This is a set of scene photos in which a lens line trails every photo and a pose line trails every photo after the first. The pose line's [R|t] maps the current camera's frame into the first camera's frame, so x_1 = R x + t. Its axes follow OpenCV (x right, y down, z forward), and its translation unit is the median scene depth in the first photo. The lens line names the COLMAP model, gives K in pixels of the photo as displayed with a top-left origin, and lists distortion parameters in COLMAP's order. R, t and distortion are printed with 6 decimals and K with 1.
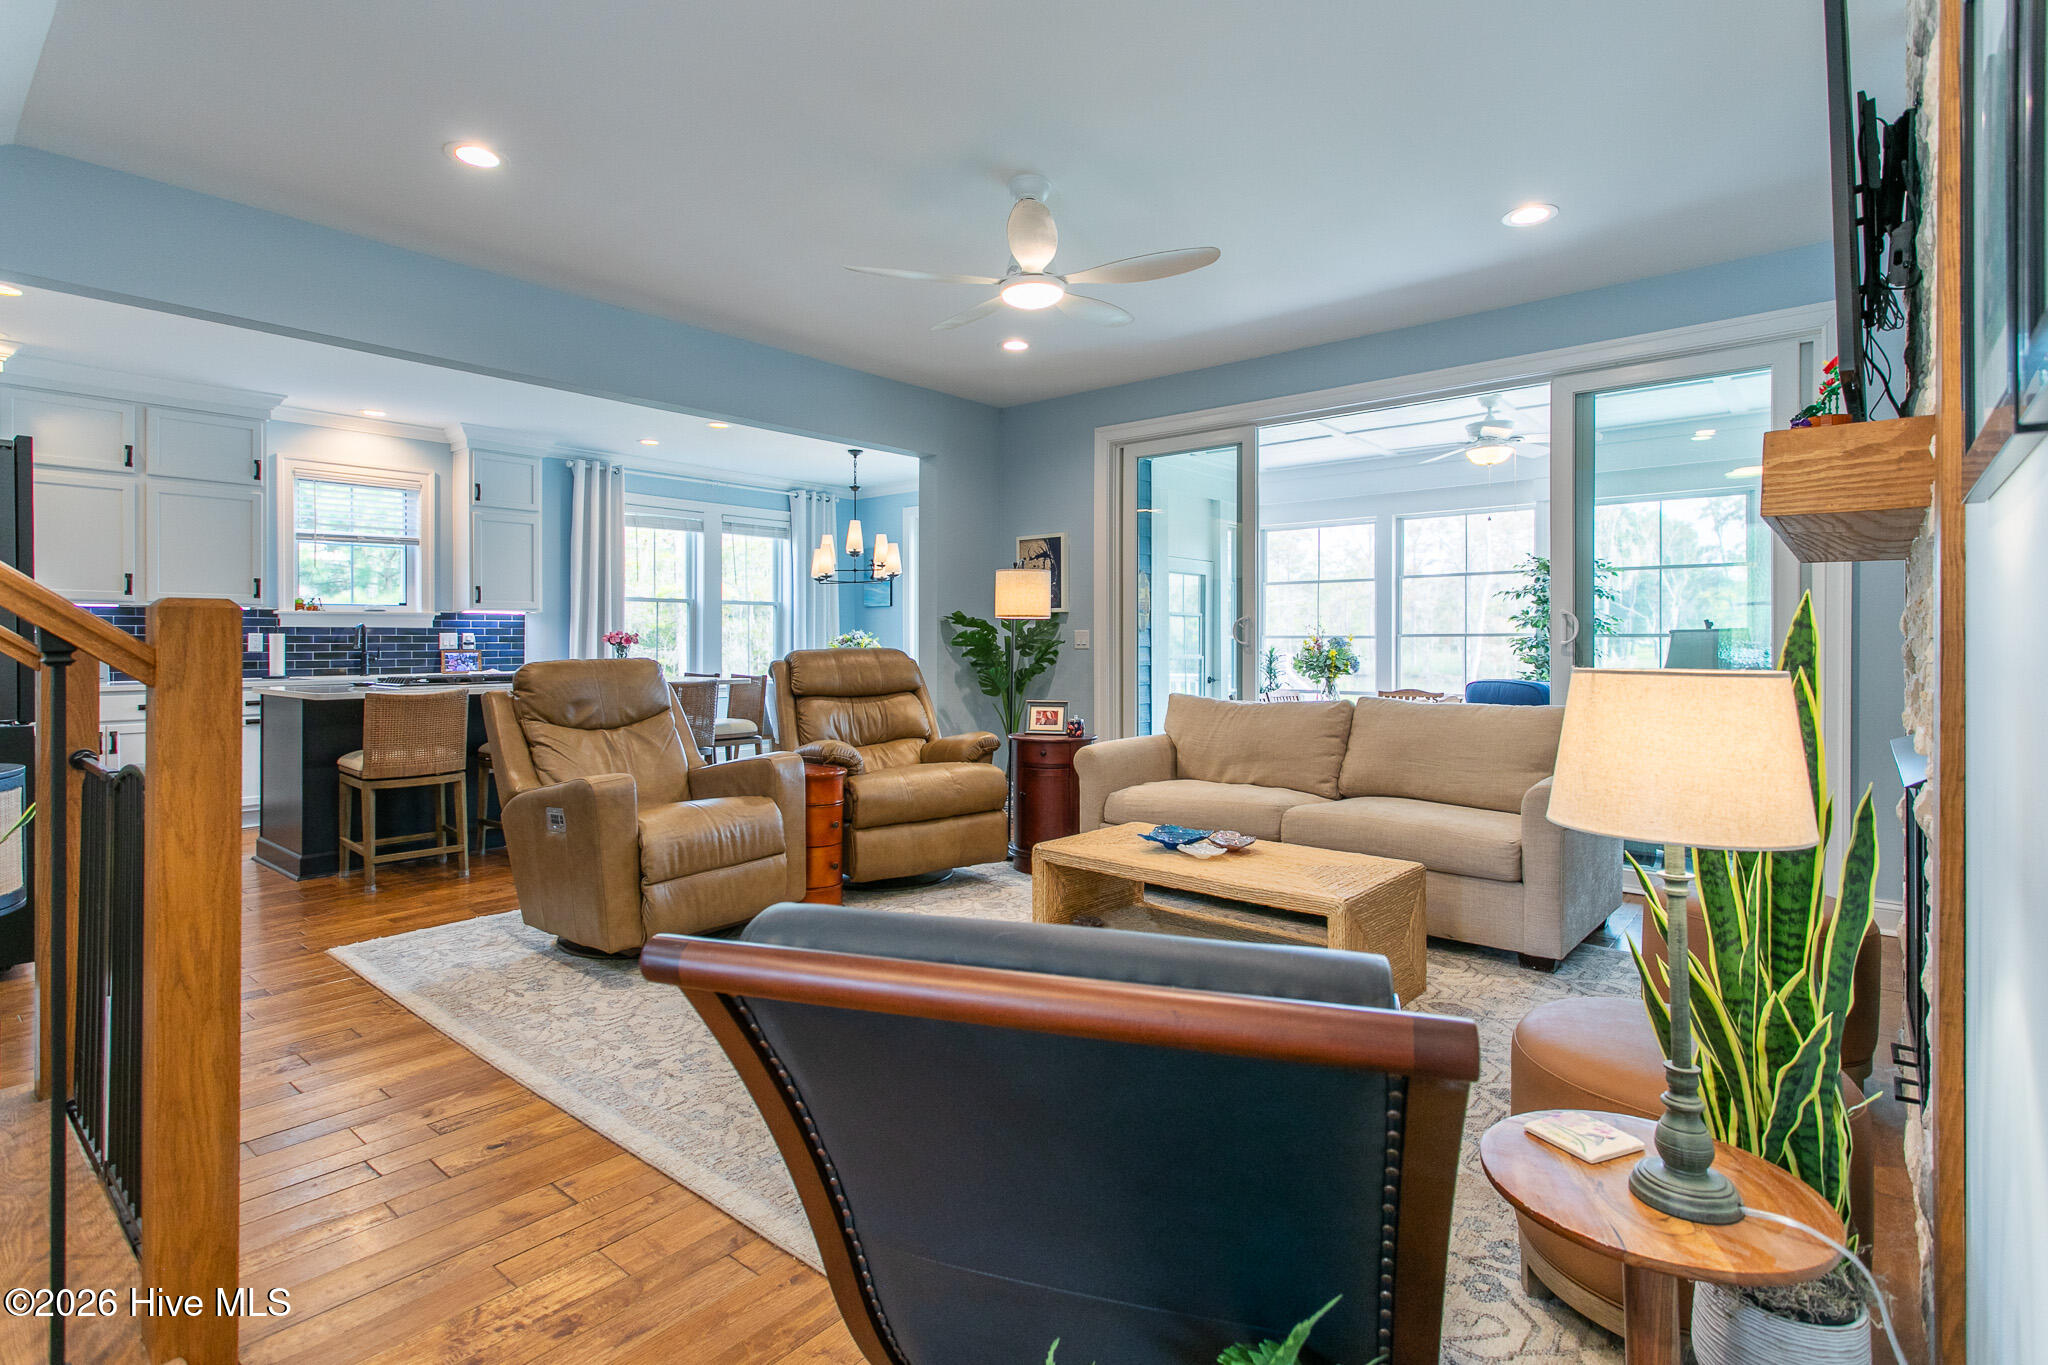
lens RADIAL K [[994.3, 0, 1038.6], [0, 994.3, 652.3], [0, 0, 1]] dist [-0.002935, 0.005162]
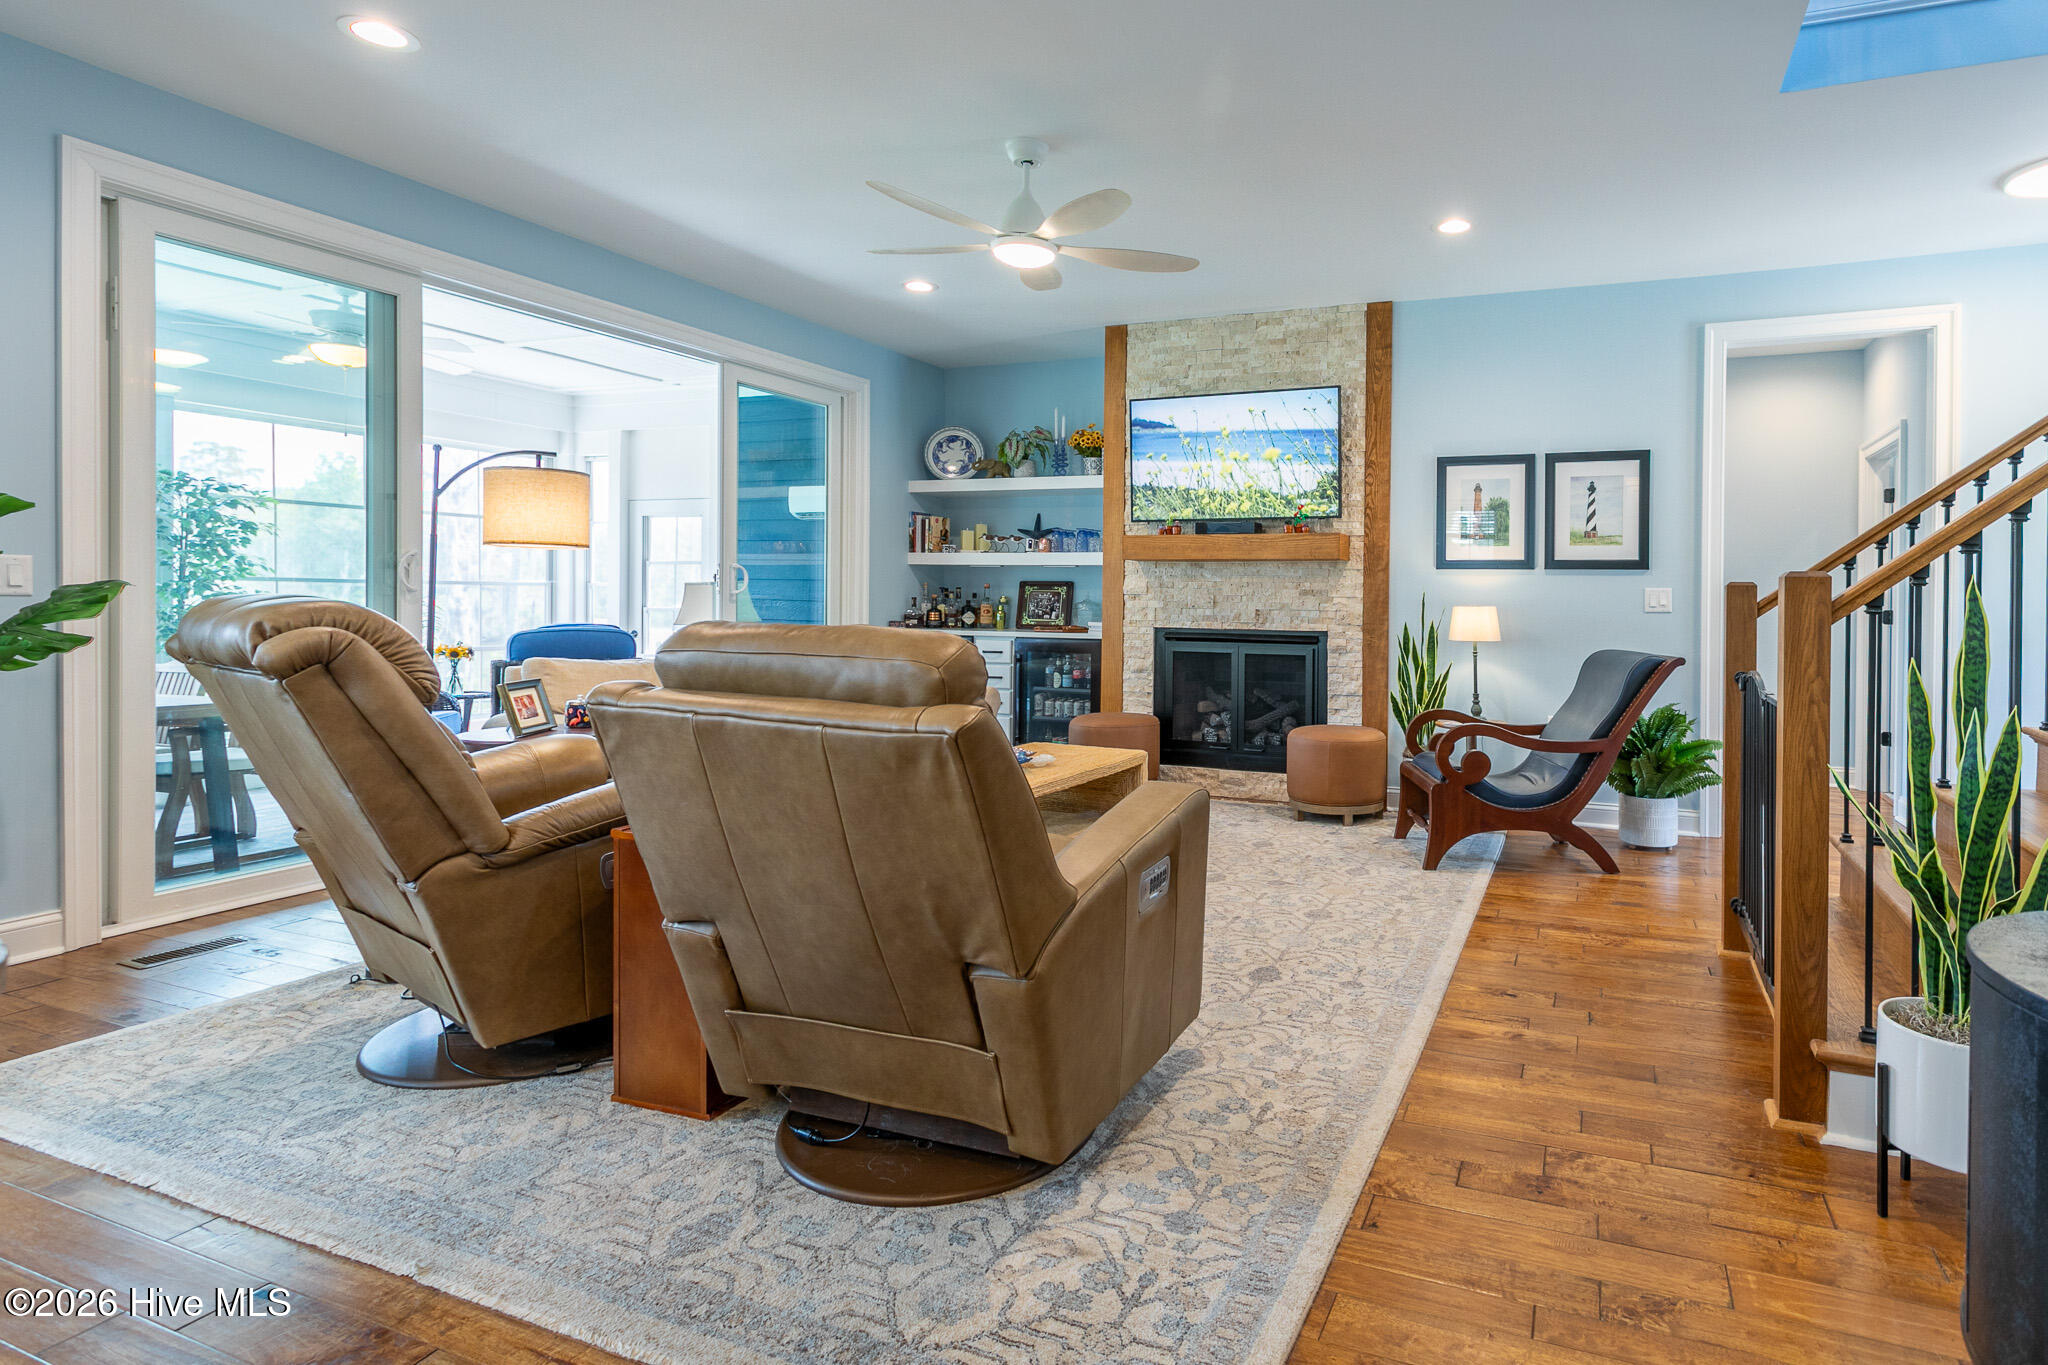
lens RADIAL K [[1024.8, 0, 1212.4], [0, 1024.8, 607.4], [0, 0, 1]] dist [-0.003269, 0.002363]
pose [[-0.321536, -0.009173, 0.946853, -0.786496], [-0.002213, 0.999958, 0.008936, -0.003682], [-0.946895, 0.000778, -0.321542, 0.845072]]
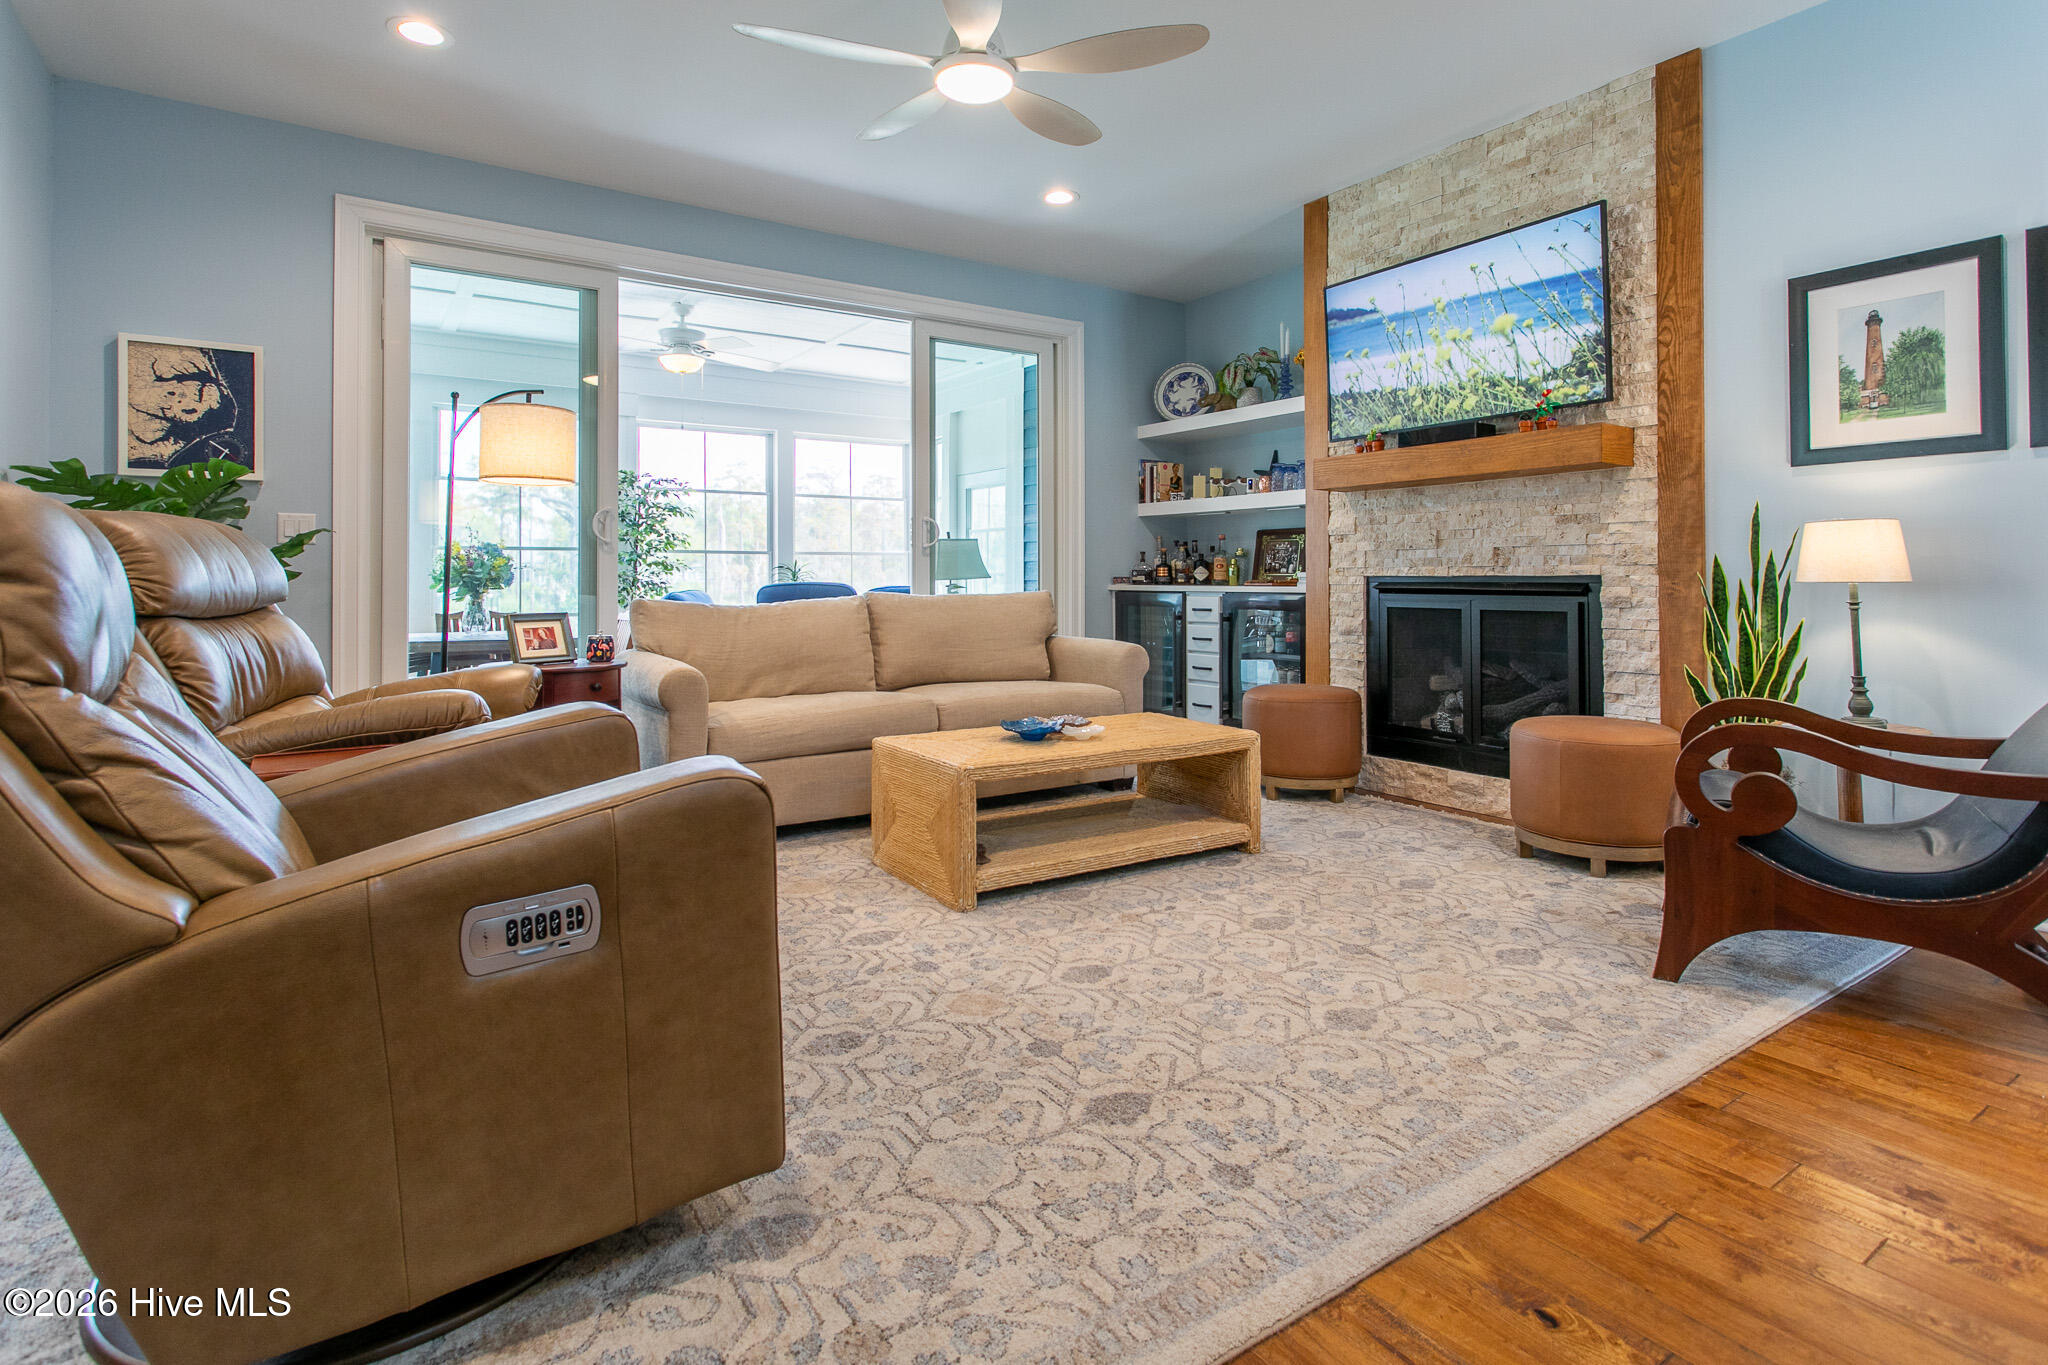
lens RADIAL K [[994.3, 0, 1046.5], [0, 994.3, 572.9], [0, 0, 1]] dist [-0.002935, 0.005162]
pose [[0.285713, 0.005715, 0.958298, -0.557546], [0.011540, 0.999889, -0.009404, 0.034794], [-0.958246, 0.013745, 0.285616, 0.524437]]
